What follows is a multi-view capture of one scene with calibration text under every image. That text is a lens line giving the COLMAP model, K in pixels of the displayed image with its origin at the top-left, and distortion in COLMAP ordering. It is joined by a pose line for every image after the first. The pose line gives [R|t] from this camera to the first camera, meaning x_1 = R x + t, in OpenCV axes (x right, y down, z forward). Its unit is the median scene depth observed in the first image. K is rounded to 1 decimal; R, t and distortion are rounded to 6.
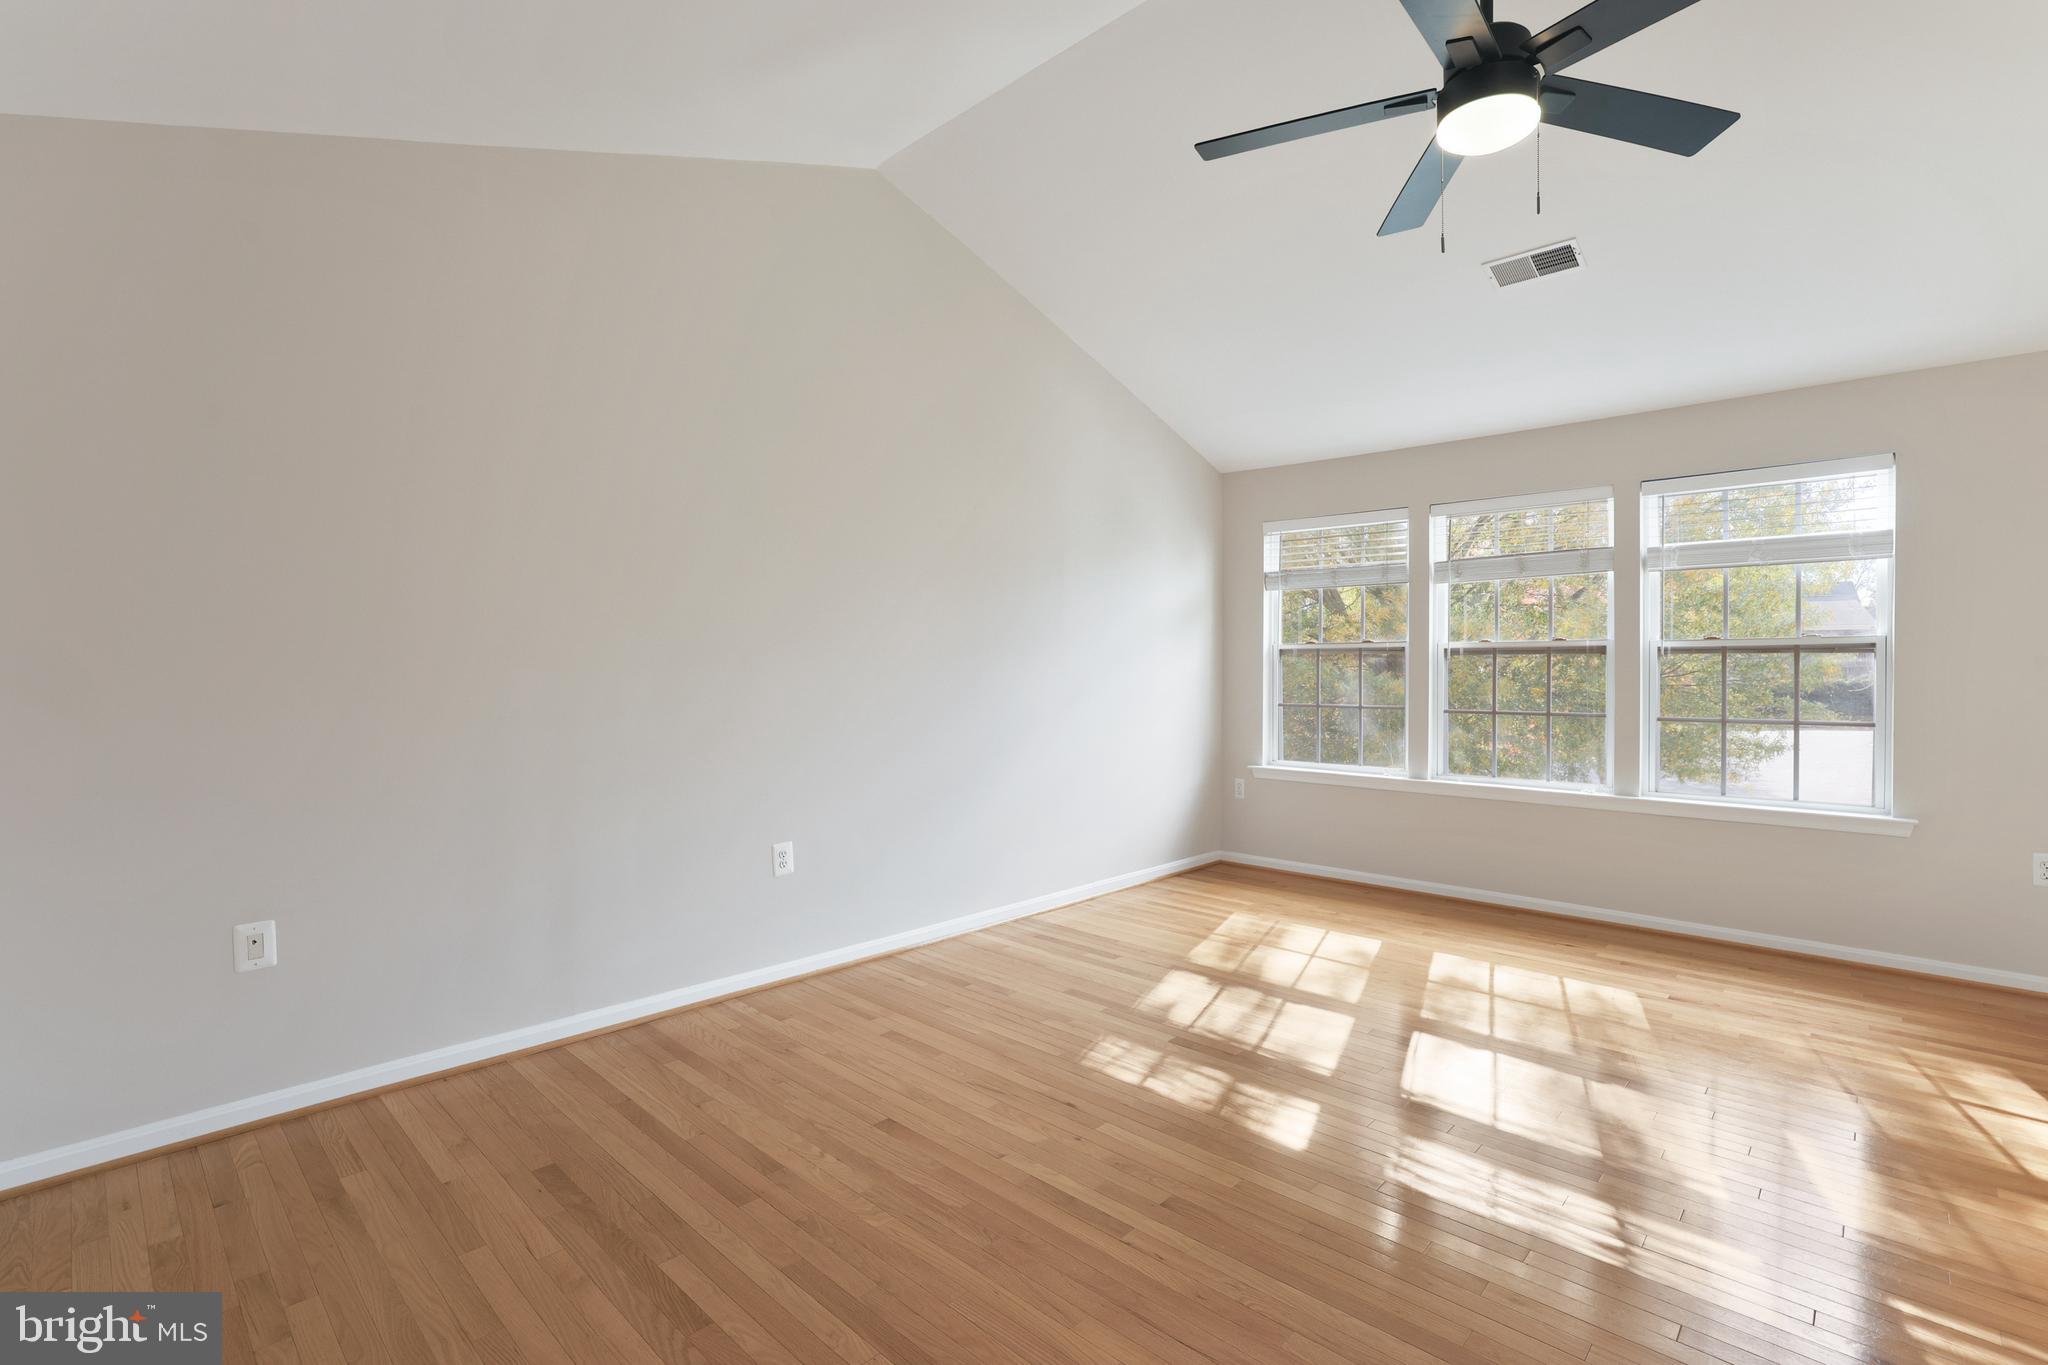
lens RADIAL K [[913.5, 0, 1024.0], [0, 913.5, 682.5], [0, 0, 1]] dist [-0.034664, -0.000203]
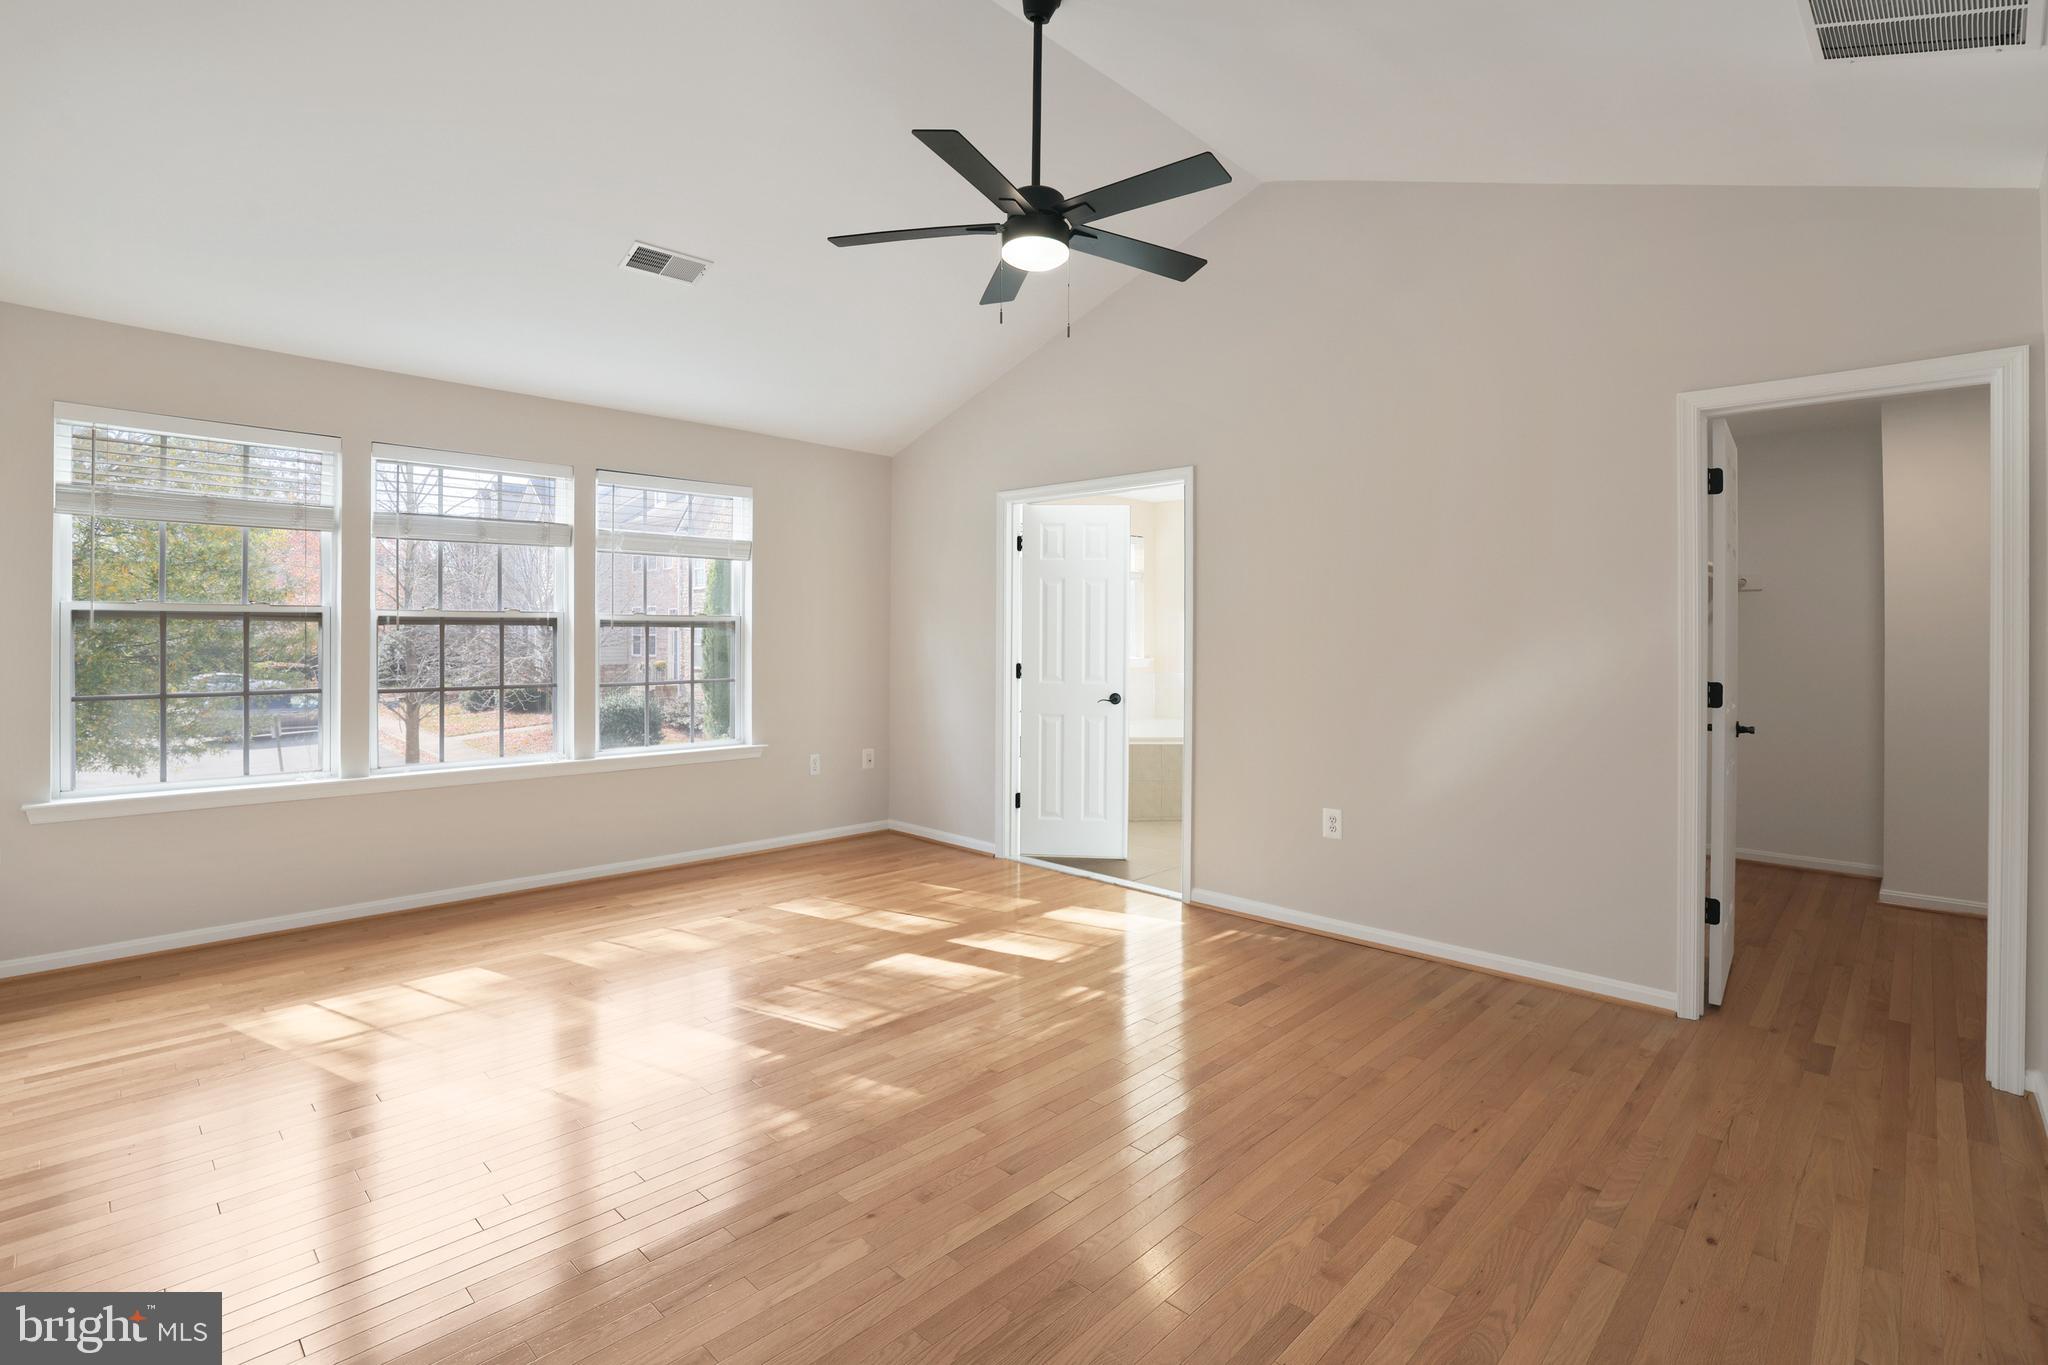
lens RADIAL K [[926.0, 0, 1031.2], [0, 926.0, 645.9], [0, 0, 1]] dist [-0.031339, -0.000356]
pose [[0.018766, -0.010164, 0.999772, -0.410063], [0.013581, 0.999859, 0.009910, -0.012517], [-0.999732, 0.013392, 0.018902, 0.443593]]
